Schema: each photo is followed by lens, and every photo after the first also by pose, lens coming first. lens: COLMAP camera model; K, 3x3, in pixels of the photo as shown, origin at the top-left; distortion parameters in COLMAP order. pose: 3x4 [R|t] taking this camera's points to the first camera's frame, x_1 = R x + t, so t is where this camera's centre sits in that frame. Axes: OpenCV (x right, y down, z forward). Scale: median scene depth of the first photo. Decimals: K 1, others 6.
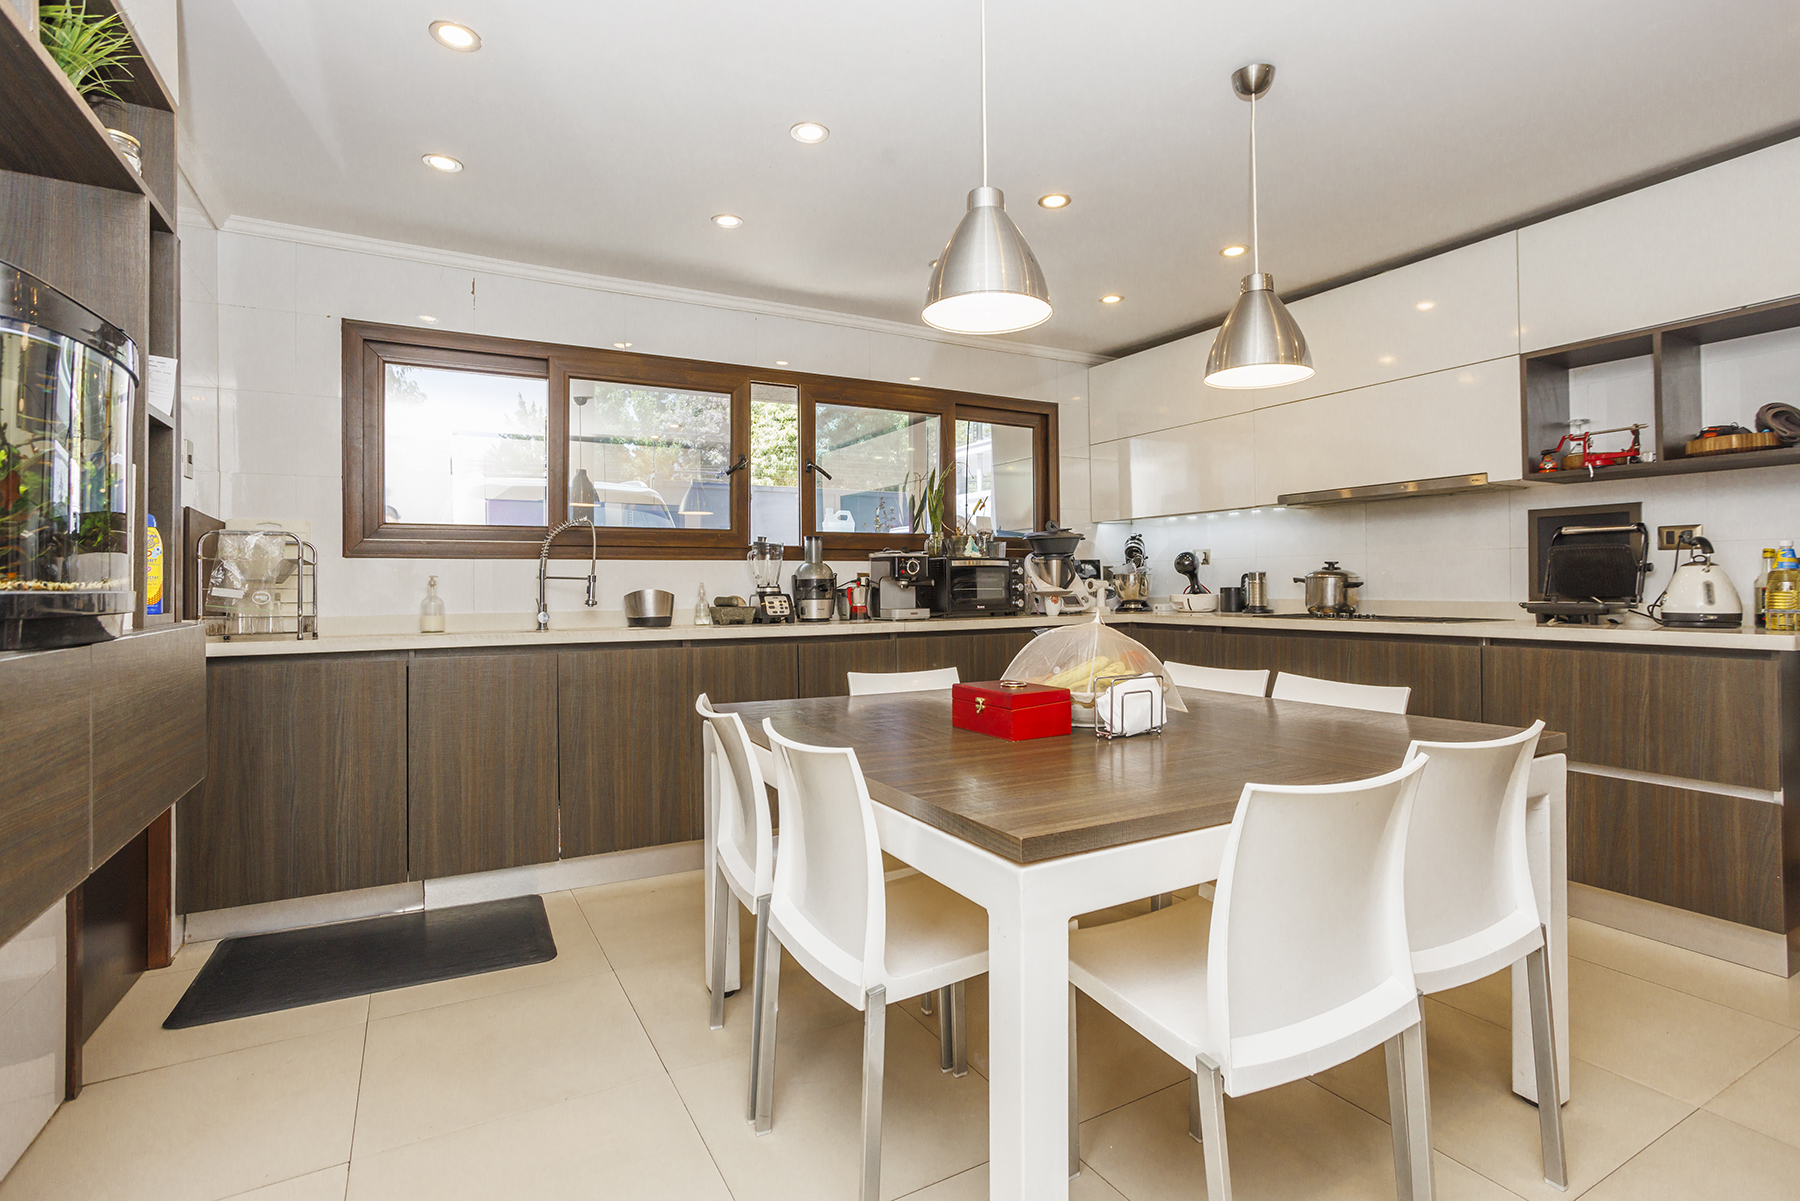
lens RADIAL K [[870.2, 0, 900.8], [0, 870.2, 567.4], [0, 0, 1]] dist [-0.033989, 0.008662]
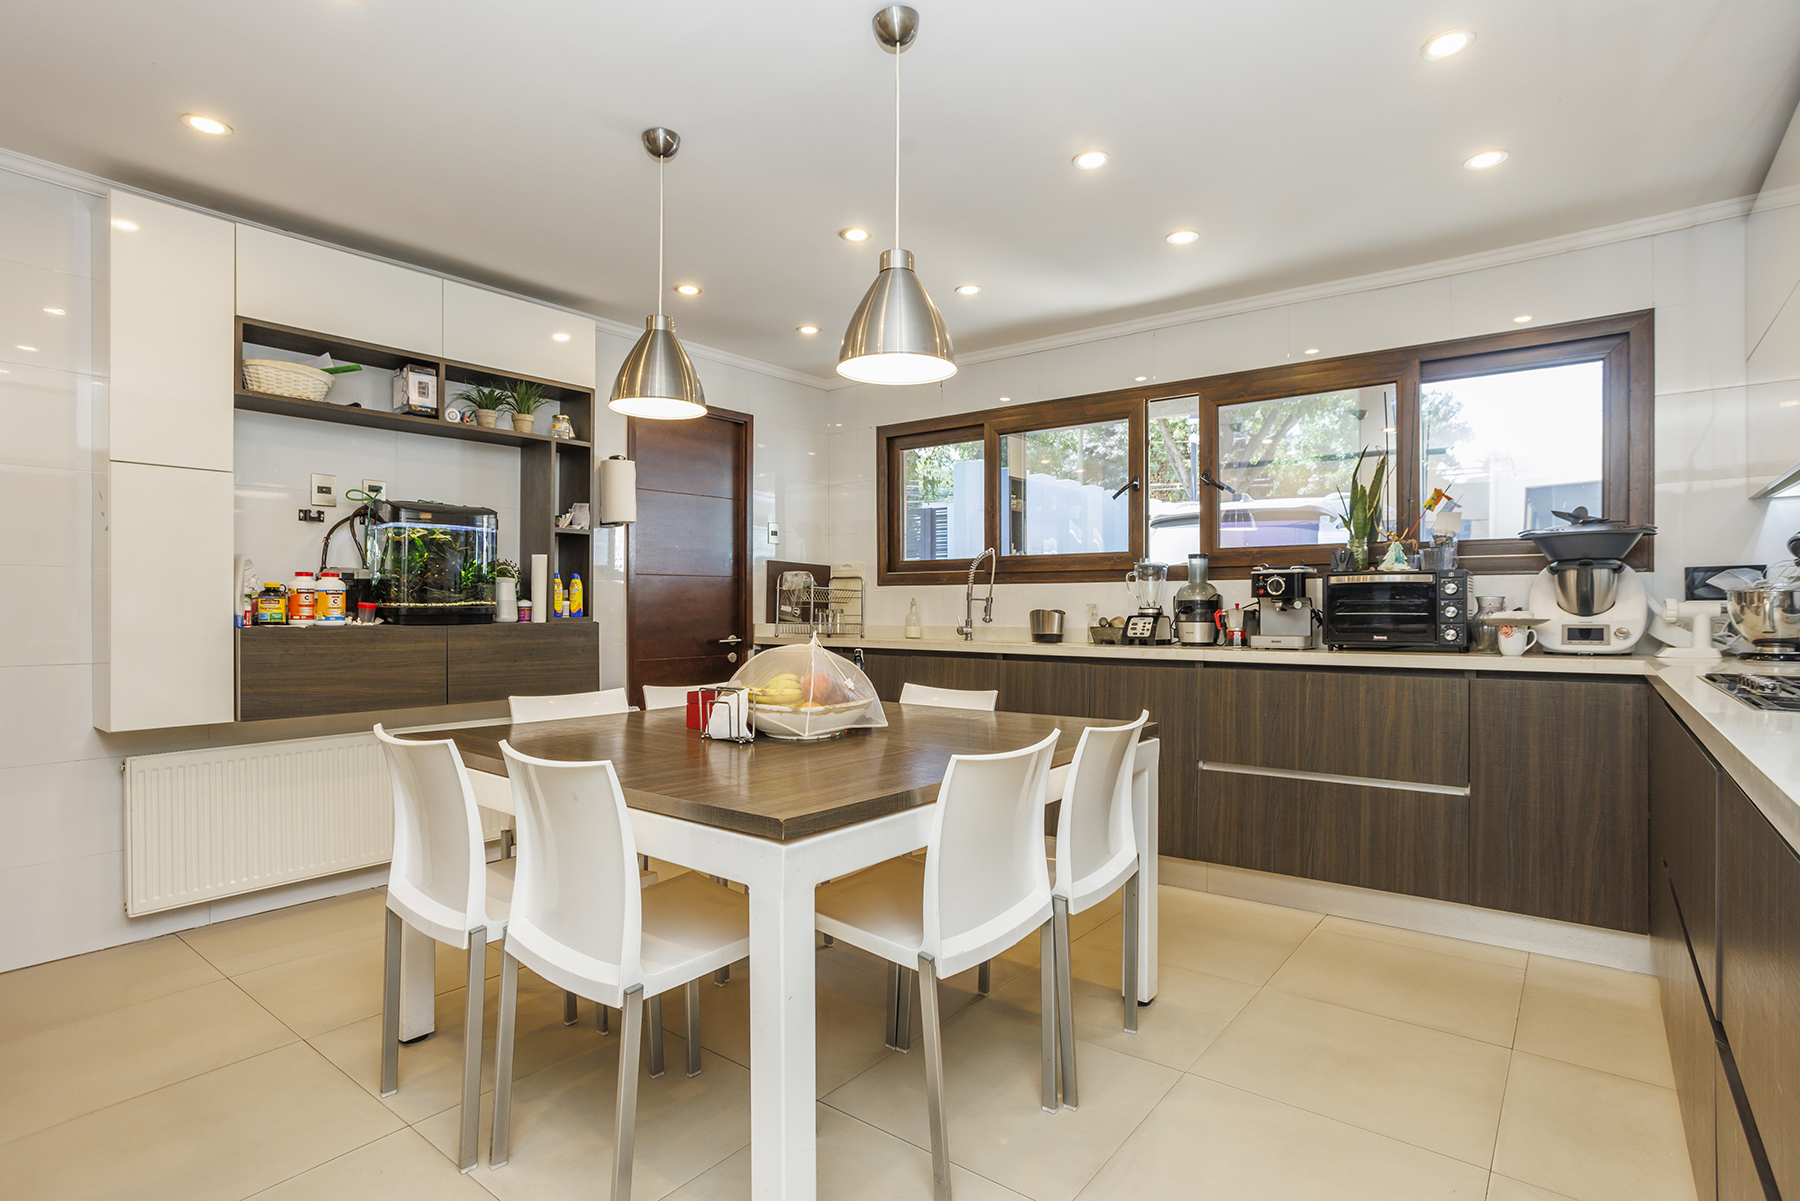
lens RADIAL K [[870.2, 0, 897.7], [0, 870.2, 605.1], [0, 0, 1]] dist [-0.033989, 0.008662]
pose [[0.390931, 0.006911, -0.920394, 0.642269], [0.012628, 0.999837, 0.012871, 0.002701], [0.920333, -0.016654, 0.390780, 0.353688]]
